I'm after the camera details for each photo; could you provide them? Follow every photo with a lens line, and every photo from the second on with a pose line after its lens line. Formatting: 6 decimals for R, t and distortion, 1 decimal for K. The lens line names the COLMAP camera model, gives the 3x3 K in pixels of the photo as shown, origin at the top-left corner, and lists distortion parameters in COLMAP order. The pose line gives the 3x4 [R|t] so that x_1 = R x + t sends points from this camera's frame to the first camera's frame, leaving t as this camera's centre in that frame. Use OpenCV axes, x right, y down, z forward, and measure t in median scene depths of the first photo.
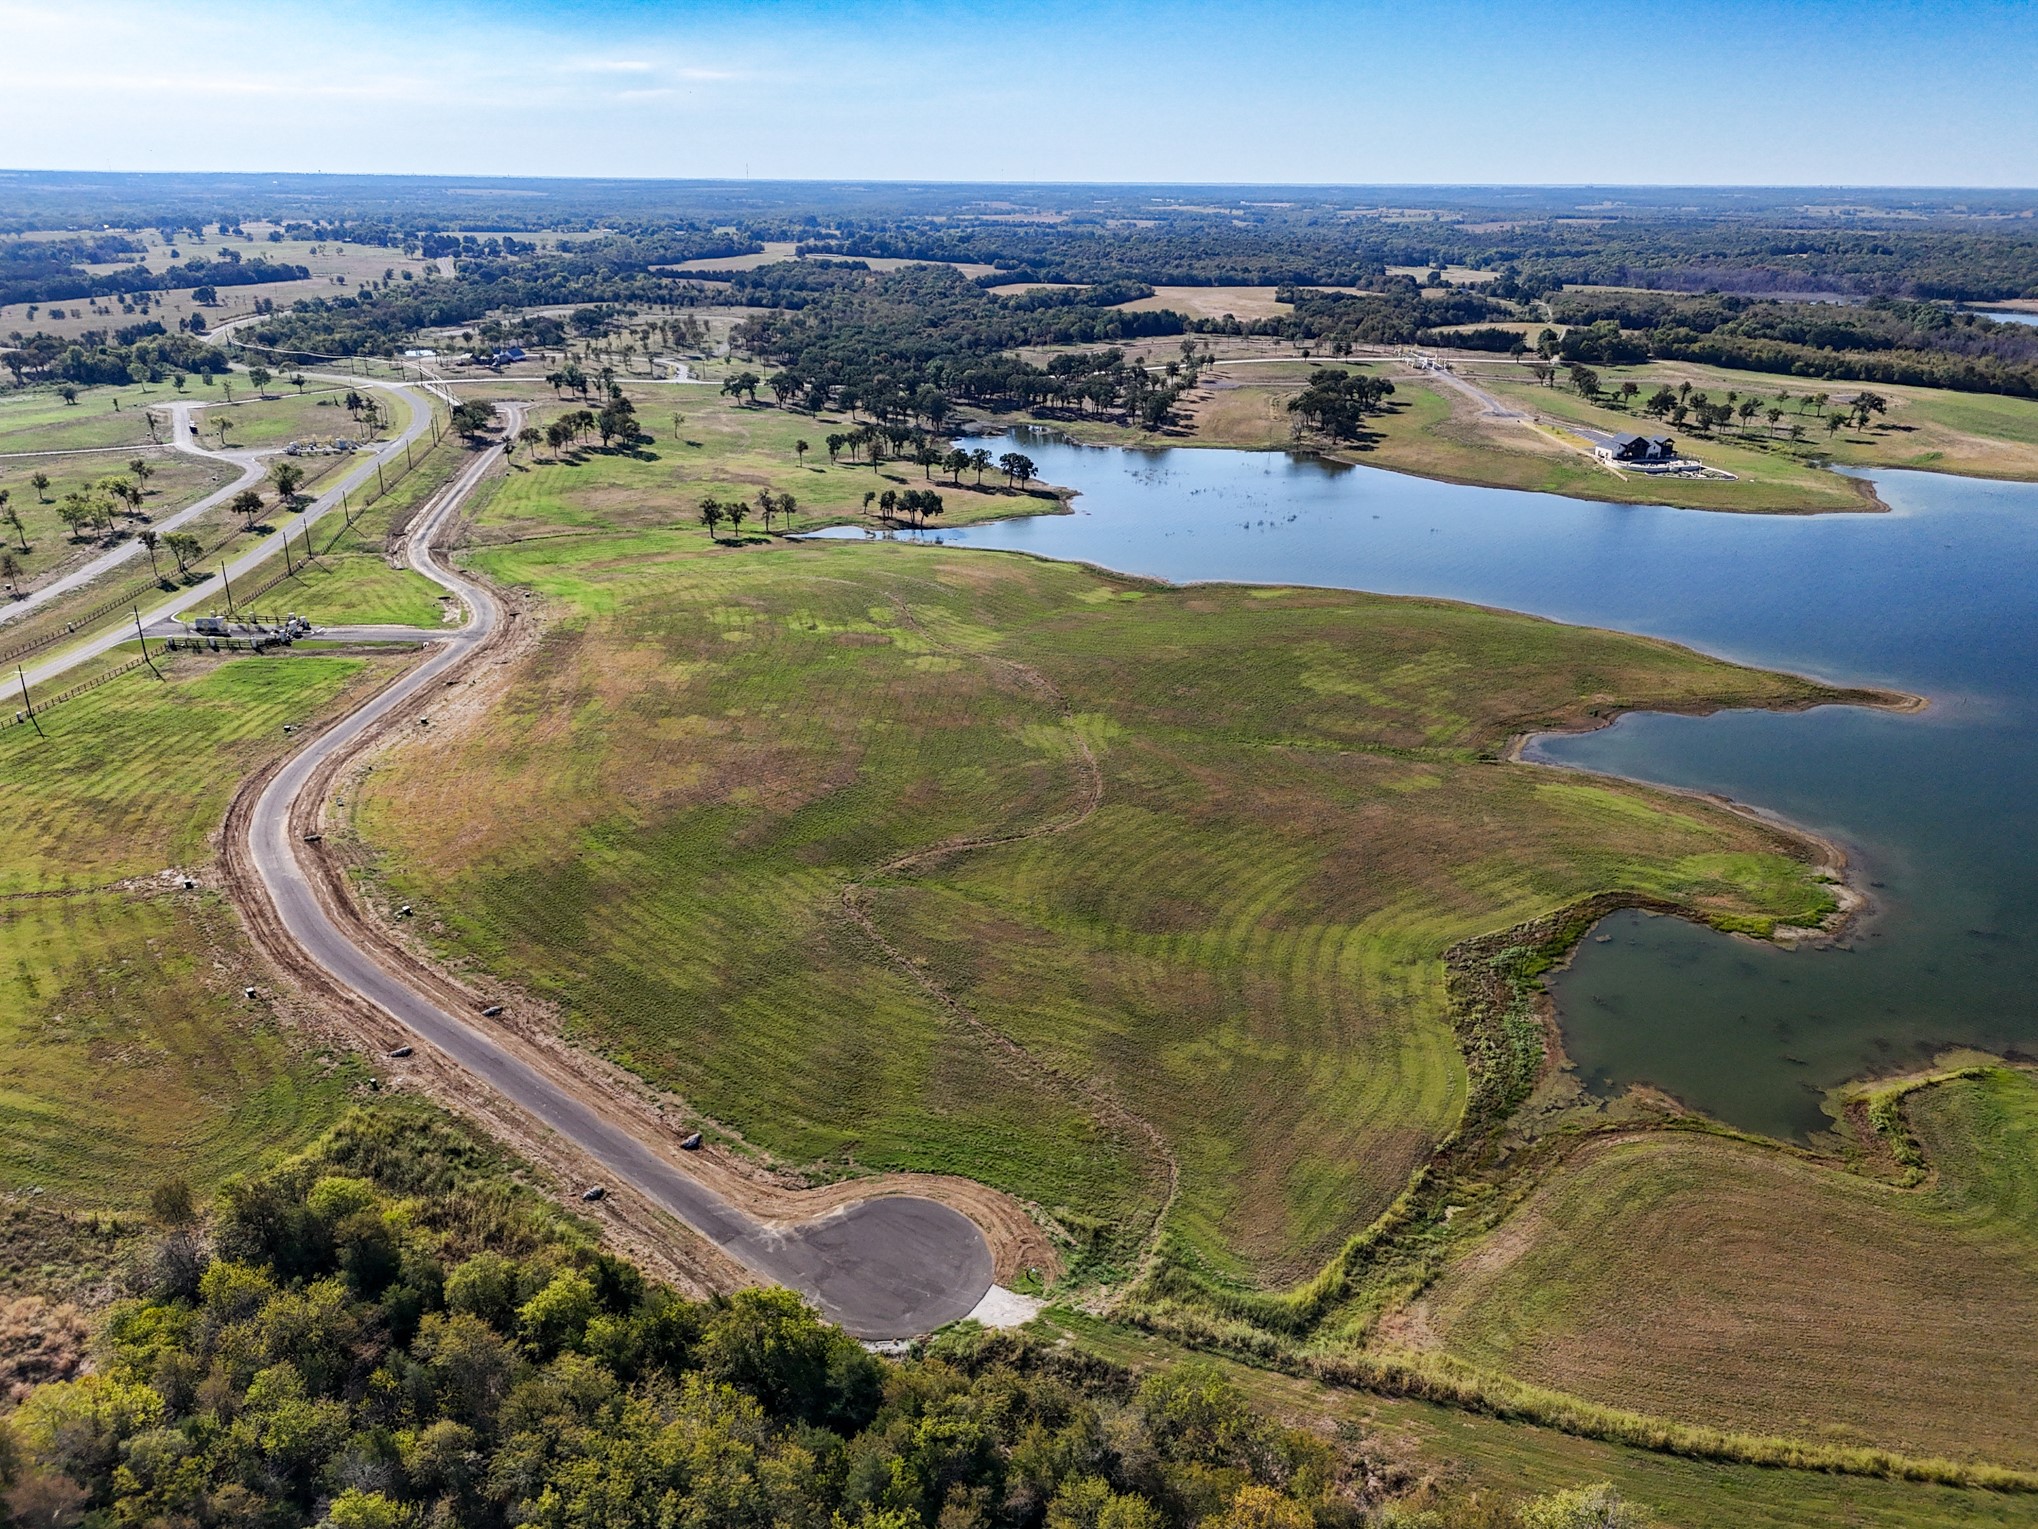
lens RADIAL K [[1497.9, 0, 1022.1], [0, 1497.9, 769.2], [0, 0, 1]] dist [0.059274, -0.055940]
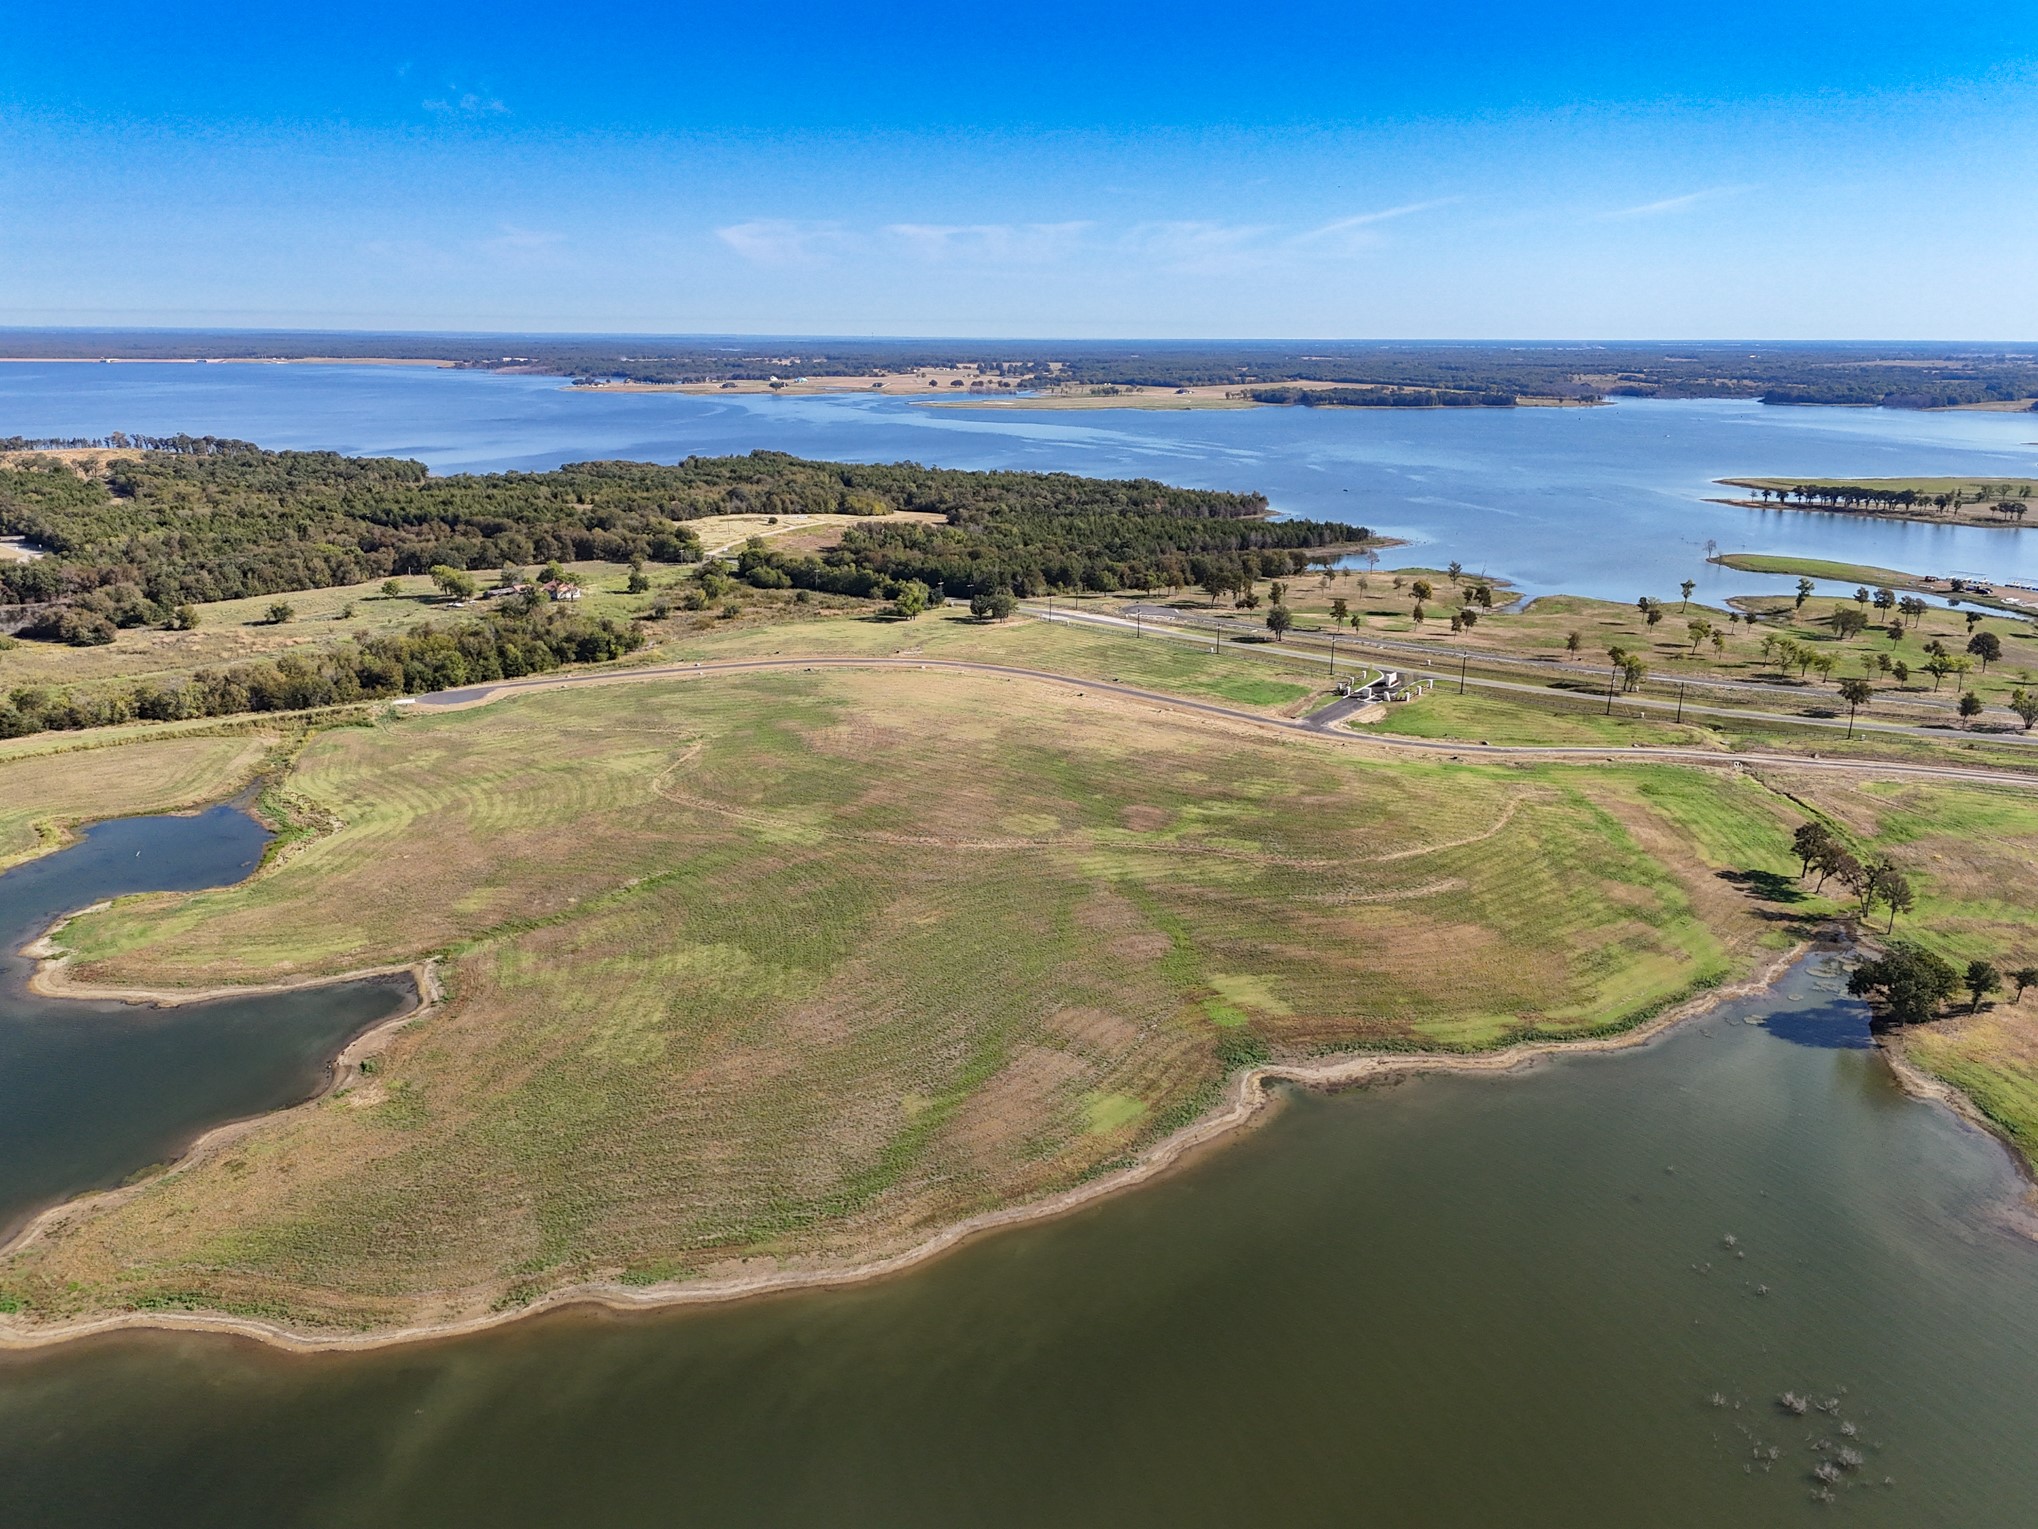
lens RADIAL K [[1497.9, 0, 1022.1], [0, 1497.9, 769.2], [0, 0, 1]] dist [0.059274, -0.055940]
pose [[-0.593537, 0.213181, -0.776059, 0.352919], [-0.307410, 0.831112, 0.463414, -0.281475], [0.743783, 0.513622, -0.427762, 0.720627]]
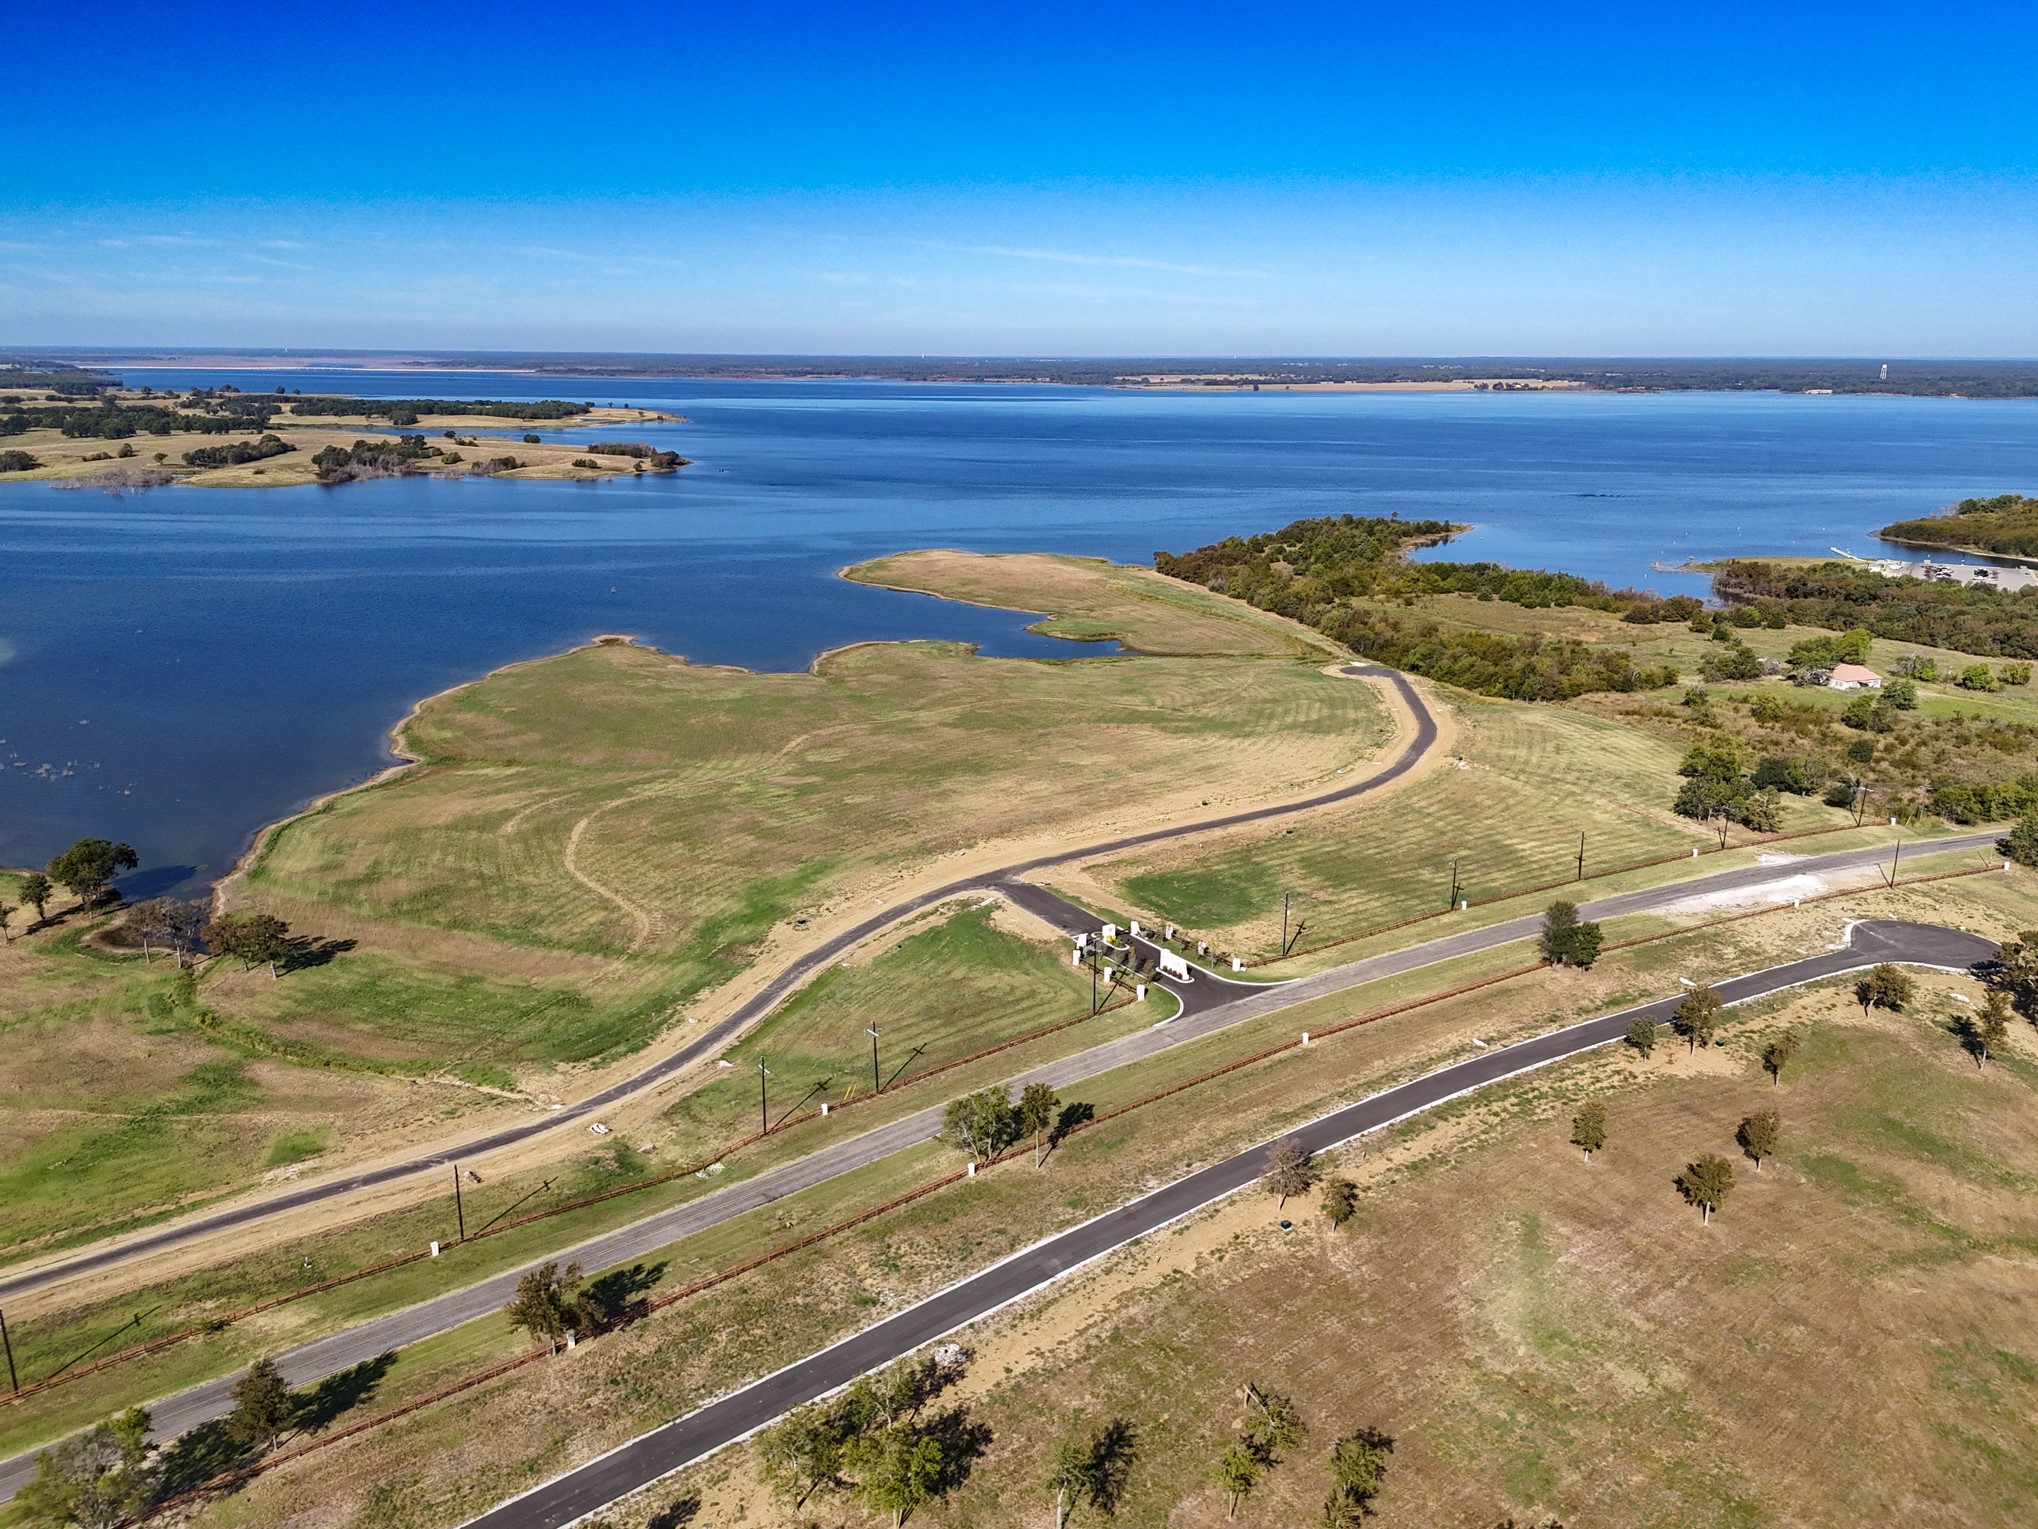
lens RADIAL K [[1497.9, 0, 1022.1], [0, 1497.9, 769.2], [0, 0, 1]] dist [0.059274, -0.055940]
pose [[-0.518773, -0.242712, 0.819735, -0.566715], [0.305461, 0.842935, 0.442893, -0.274490], [-0.798479, 0.480158, -0.363153, 0.677838]]
